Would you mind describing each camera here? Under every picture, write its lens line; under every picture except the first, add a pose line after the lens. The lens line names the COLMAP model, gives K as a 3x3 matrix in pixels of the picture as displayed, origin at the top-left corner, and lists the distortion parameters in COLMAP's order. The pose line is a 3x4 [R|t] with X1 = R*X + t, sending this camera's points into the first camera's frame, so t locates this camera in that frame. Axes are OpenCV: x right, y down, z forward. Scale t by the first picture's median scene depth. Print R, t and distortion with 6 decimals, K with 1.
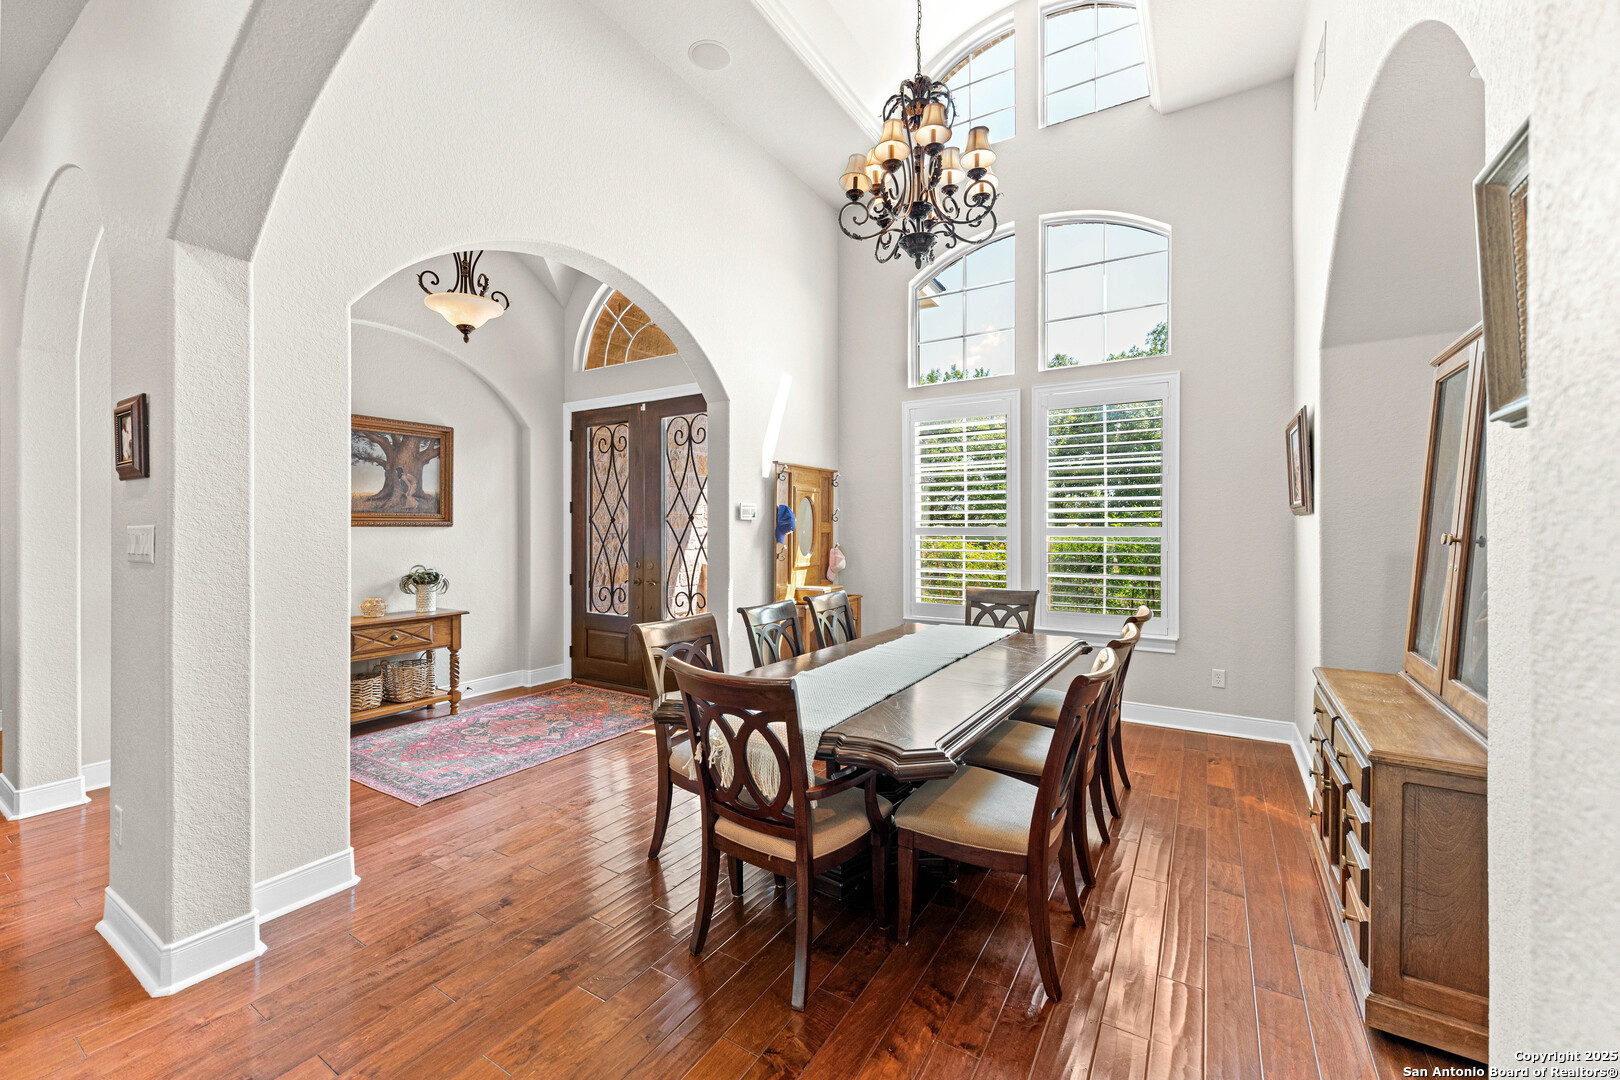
lens RADIAL K [[651.7, 0, 804.2], [0, 651.7, 530.7], [0, 0, 1]] dist [0.003730, -0.001187]
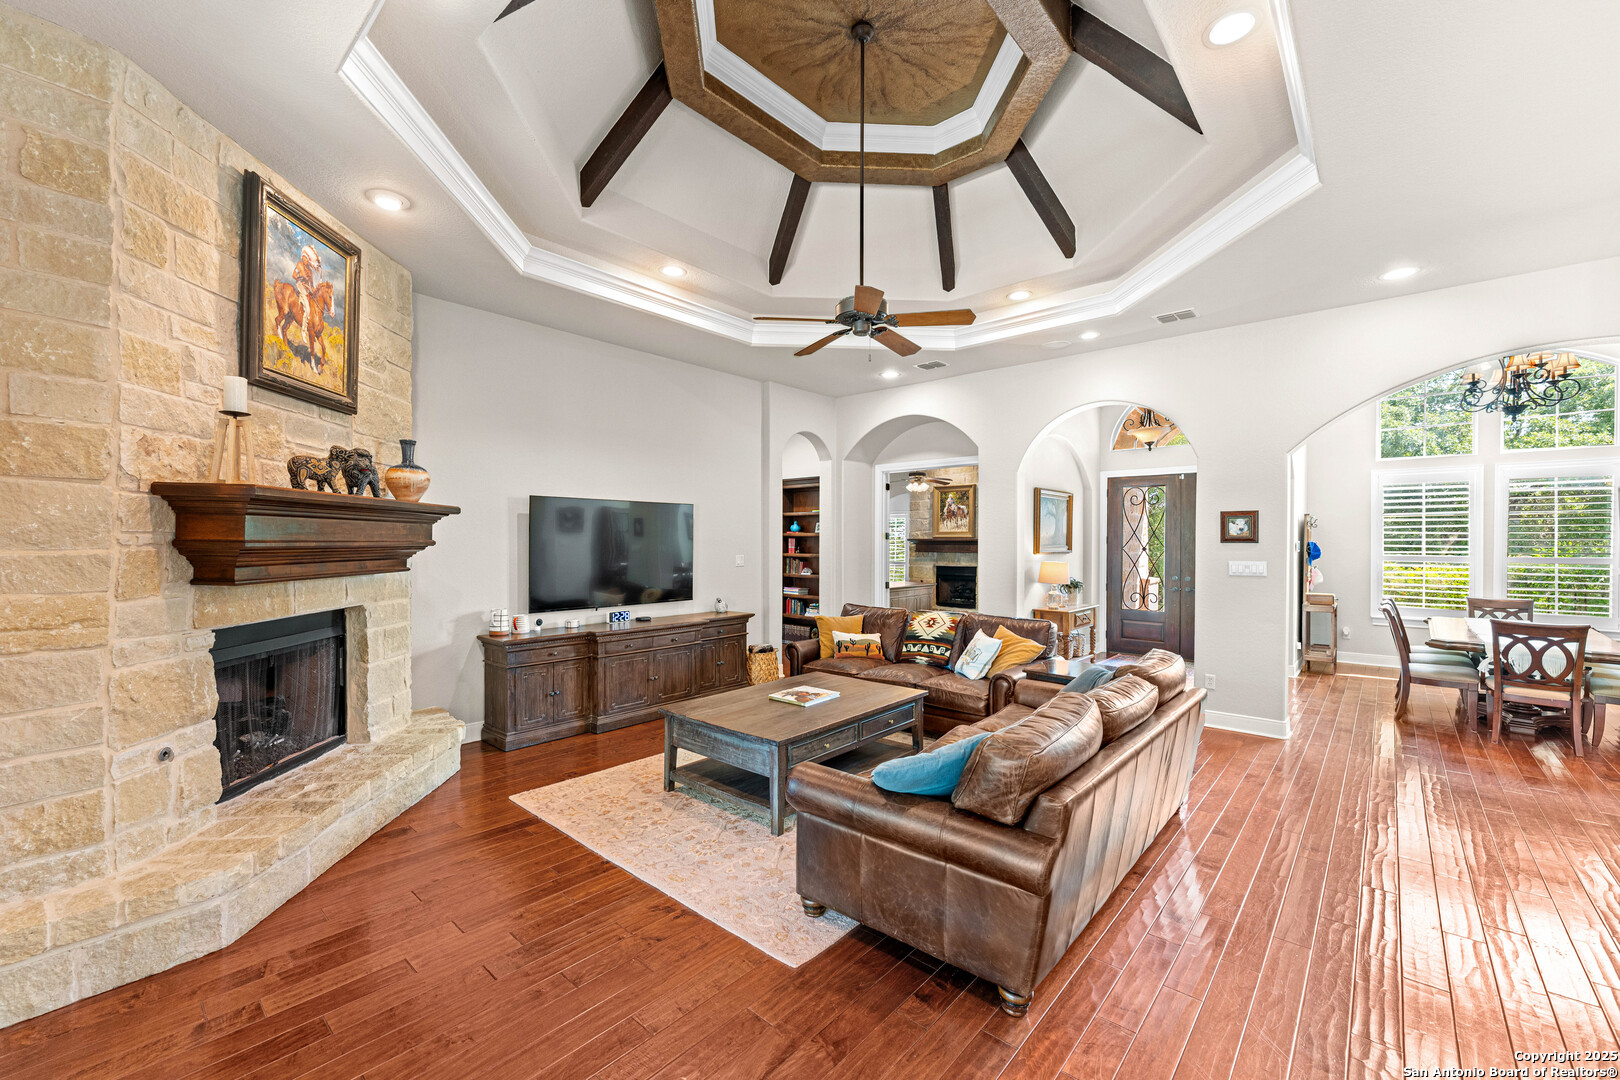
lens RADIAL K [[651.7, 0, 807.8], [0, 651.7, 540.4], [0, 0, 1]] dist [0.003730, -0.001187]
pose [[0.987884, 0.002764, -0.155168, -1.154764], [-0.003439, 0.999986, -0.004079, -0.036512], [0.155154, 0.004563, 0.987880, -0.879325]]
